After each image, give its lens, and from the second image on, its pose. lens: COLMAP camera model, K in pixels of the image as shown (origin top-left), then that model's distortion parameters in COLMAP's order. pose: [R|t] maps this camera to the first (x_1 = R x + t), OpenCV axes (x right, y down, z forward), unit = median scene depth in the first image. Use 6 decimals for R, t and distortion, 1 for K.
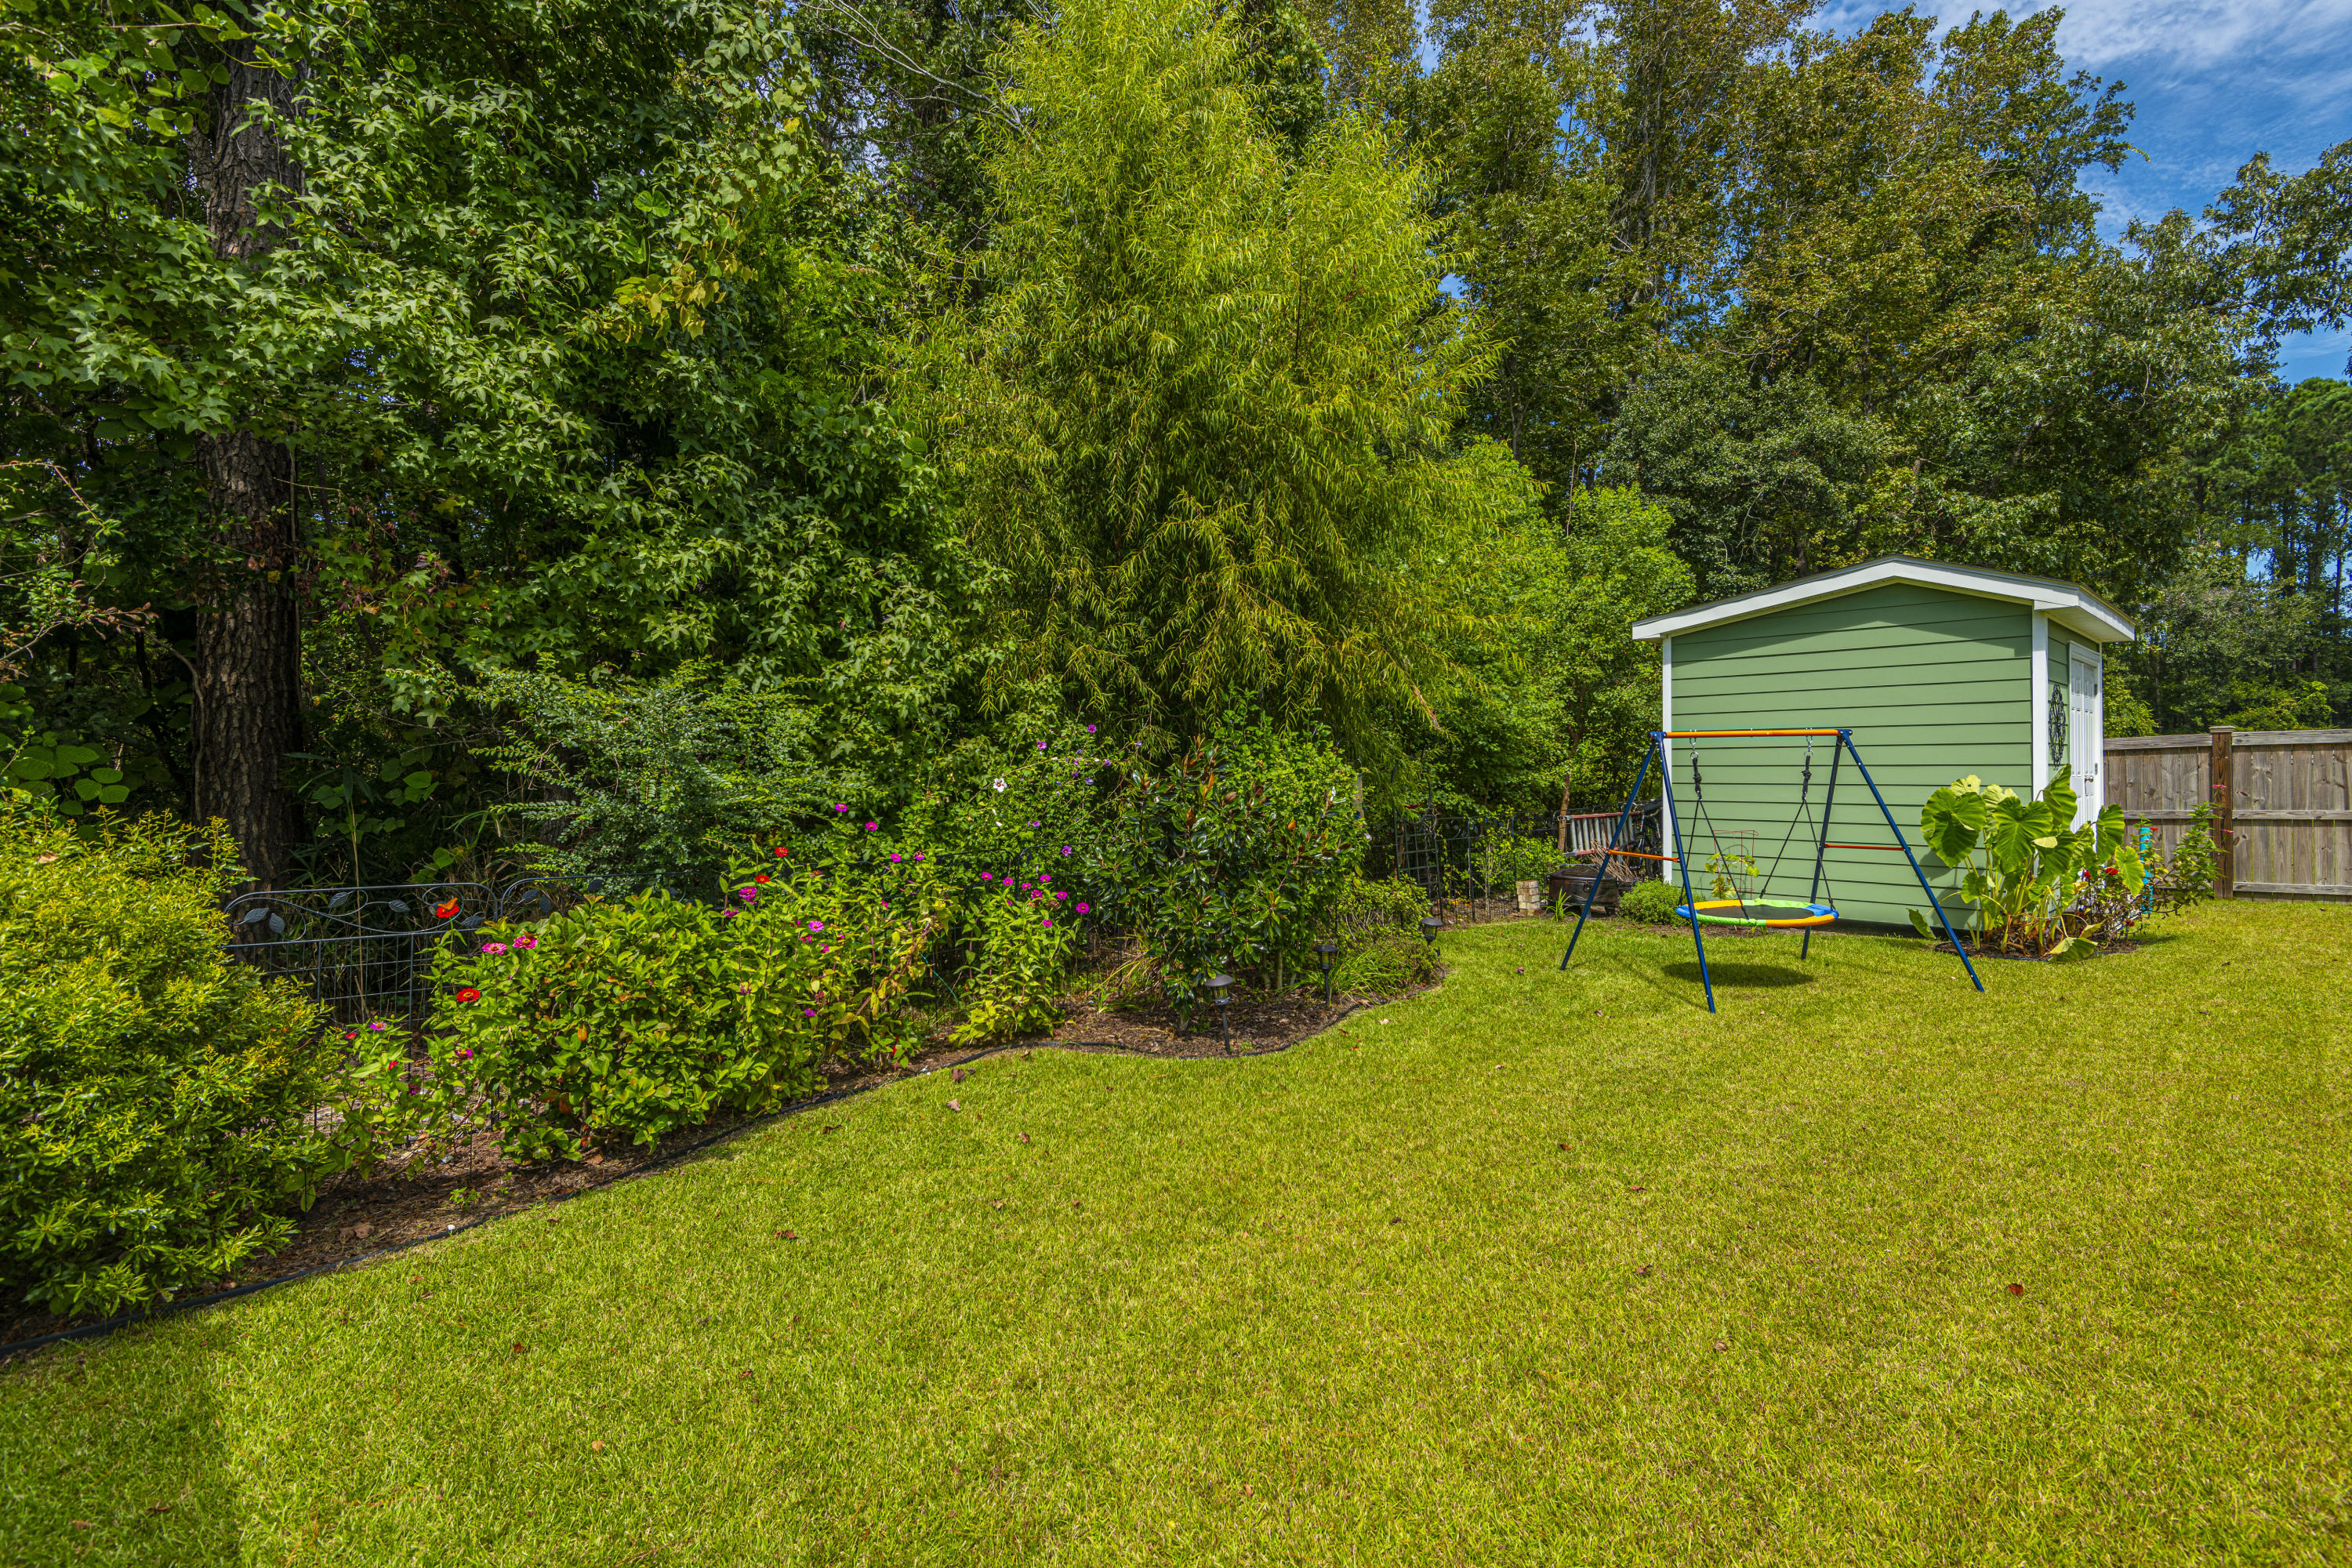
lens RADIAL K [[1066.7, 0, 1181.7], [0, 1066.7, 767.3], [0, 0, 1]] dist [0.027072, -0.016210]
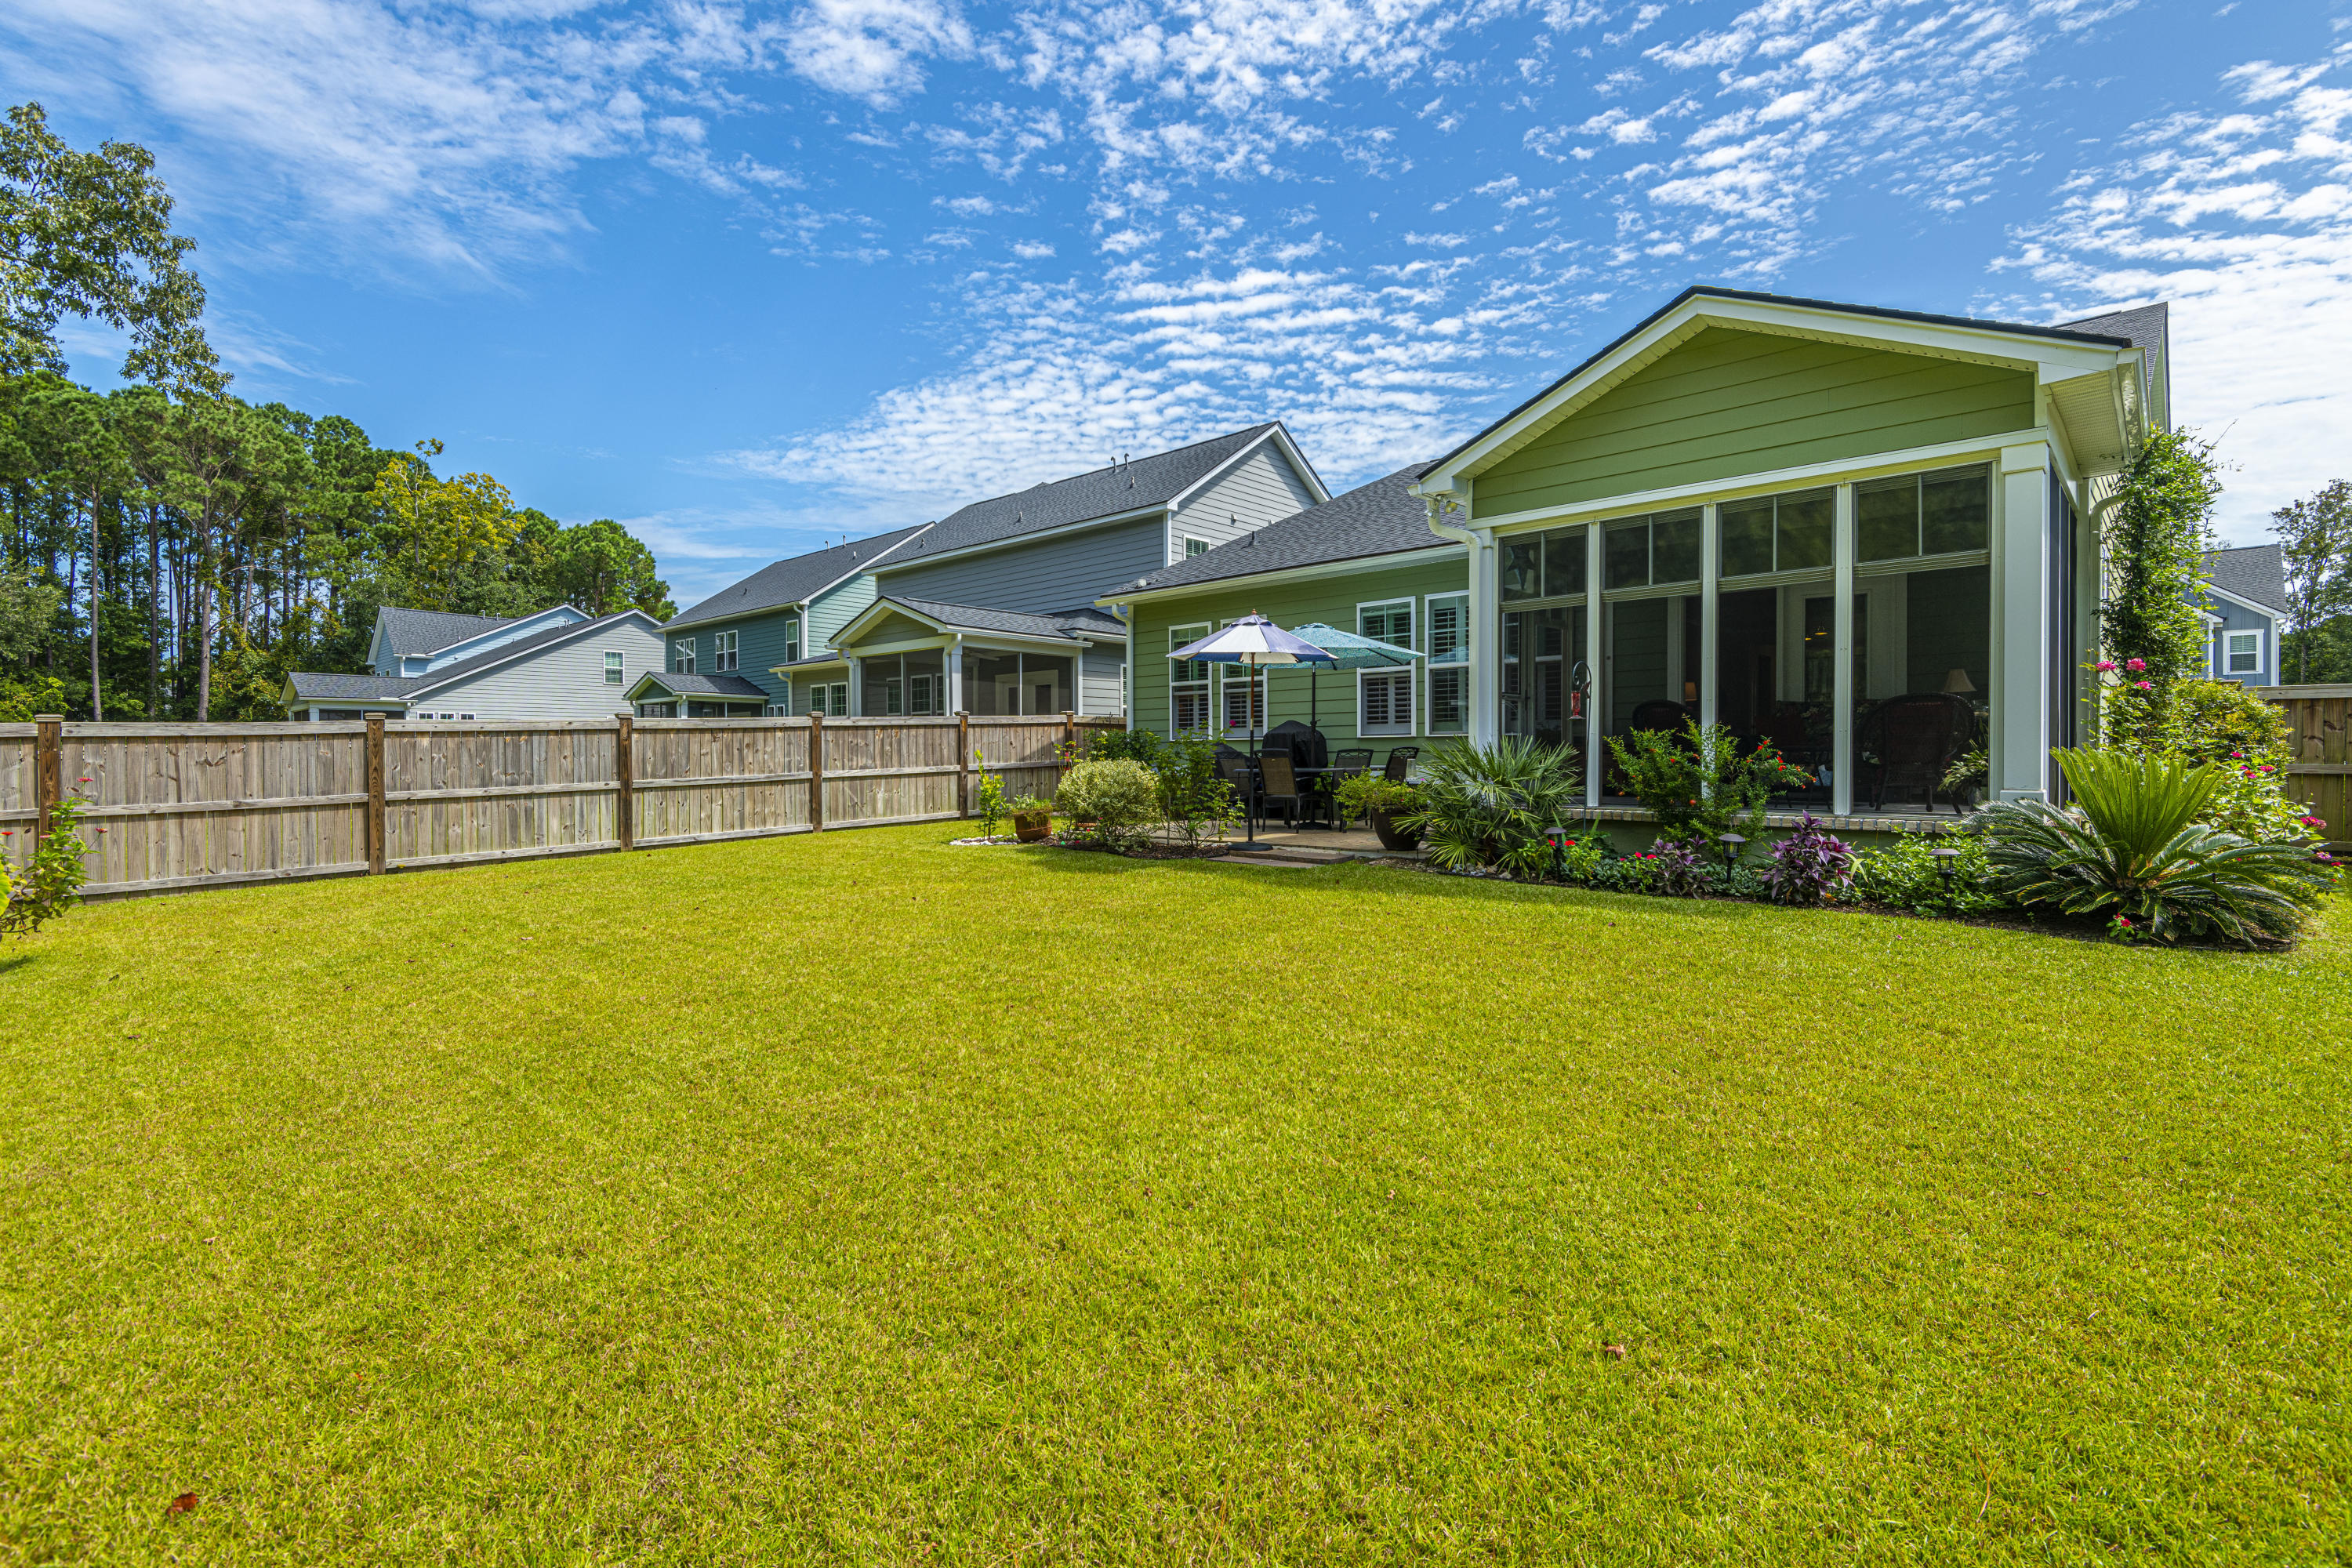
lens RADIAL K [[1066.7, 0, 1181.7], [0, 1066.7, 767.3], [0, 0, 1]] dist [0.027072, -0.016210]
pose [[-0.058368, -0.007138, 0.998270, 0.015918], [0.005258, 0.999958, 0.007458, 0.003943], [-0.998281, 0.005684, -0.058328, 0.116351]]
